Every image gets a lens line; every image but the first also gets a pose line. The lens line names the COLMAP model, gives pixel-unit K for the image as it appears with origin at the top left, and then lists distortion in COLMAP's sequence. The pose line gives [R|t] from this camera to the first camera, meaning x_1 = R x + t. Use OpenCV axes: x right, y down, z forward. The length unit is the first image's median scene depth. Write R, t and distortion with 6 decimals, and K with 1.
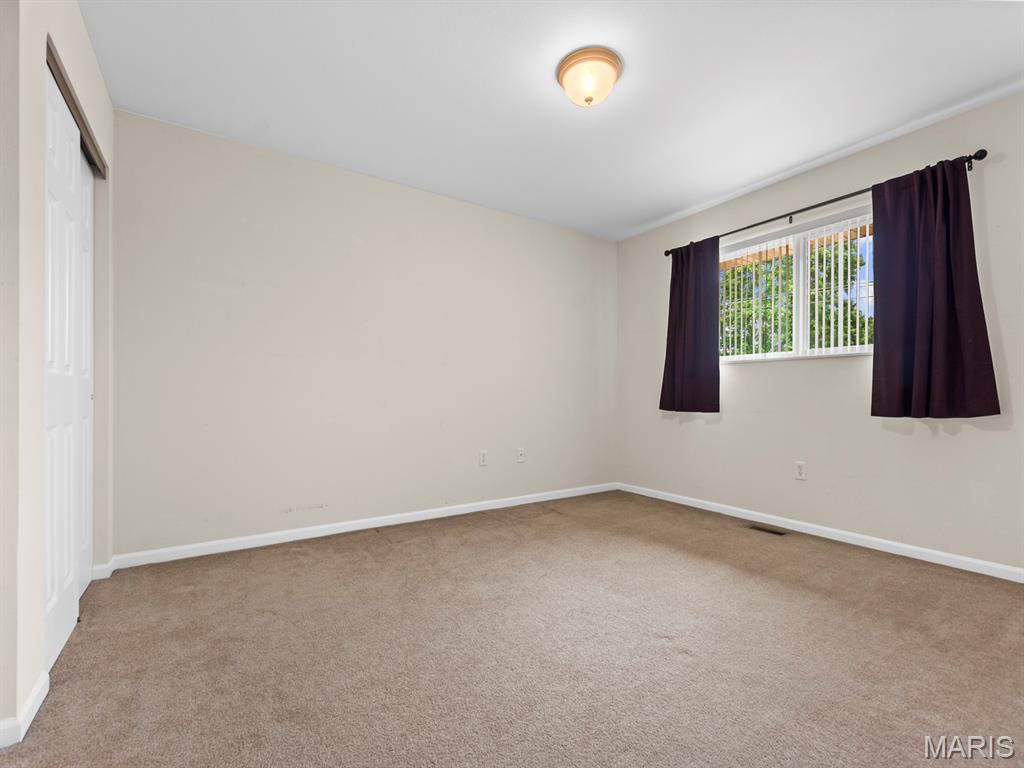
lens RADIAL K [[466.1, 0, 528.2], [0, 466.1, 389.5], [0, 0, 1]] dist [0.045837, 0.000240]
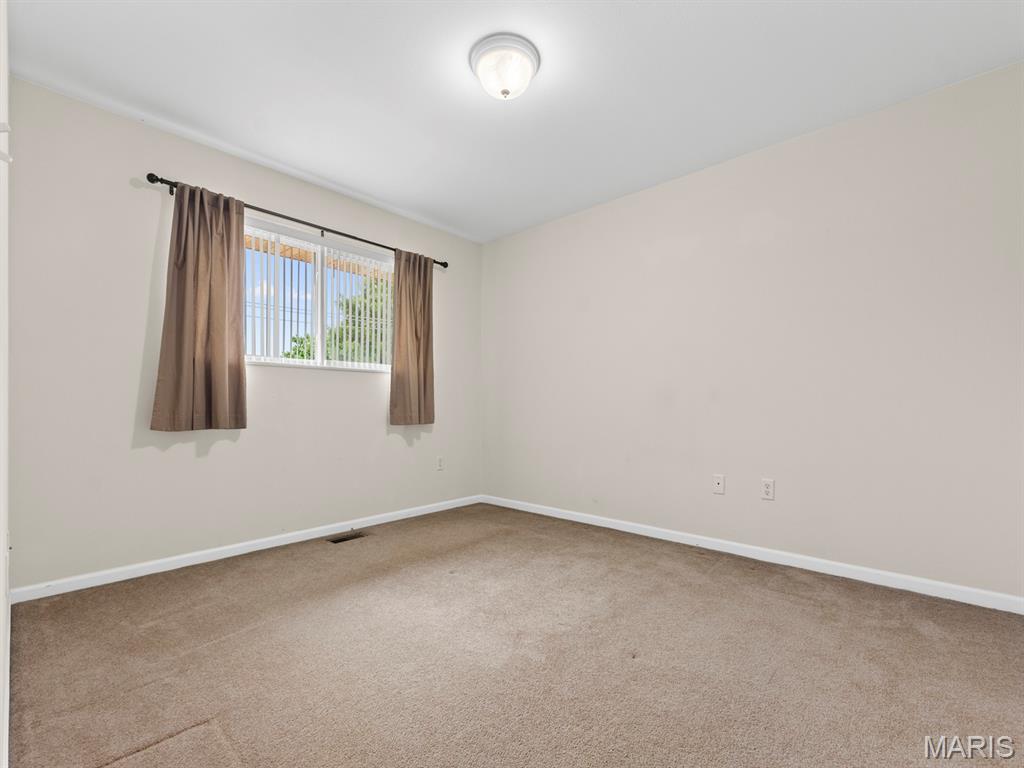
lens RADIAL K [[451.1, 0, 513.1], [0, 451.1, 387.4], [0, 0, 1]] dist [0.001381, -0.000174]
pose [[-0.283171, 0.006075, 0.959050, -0.517817], [-0.013618, 0.999854, -0.010354, -0.020038], [-0.958973, -0.015992, -0.283047, 0.905808]]
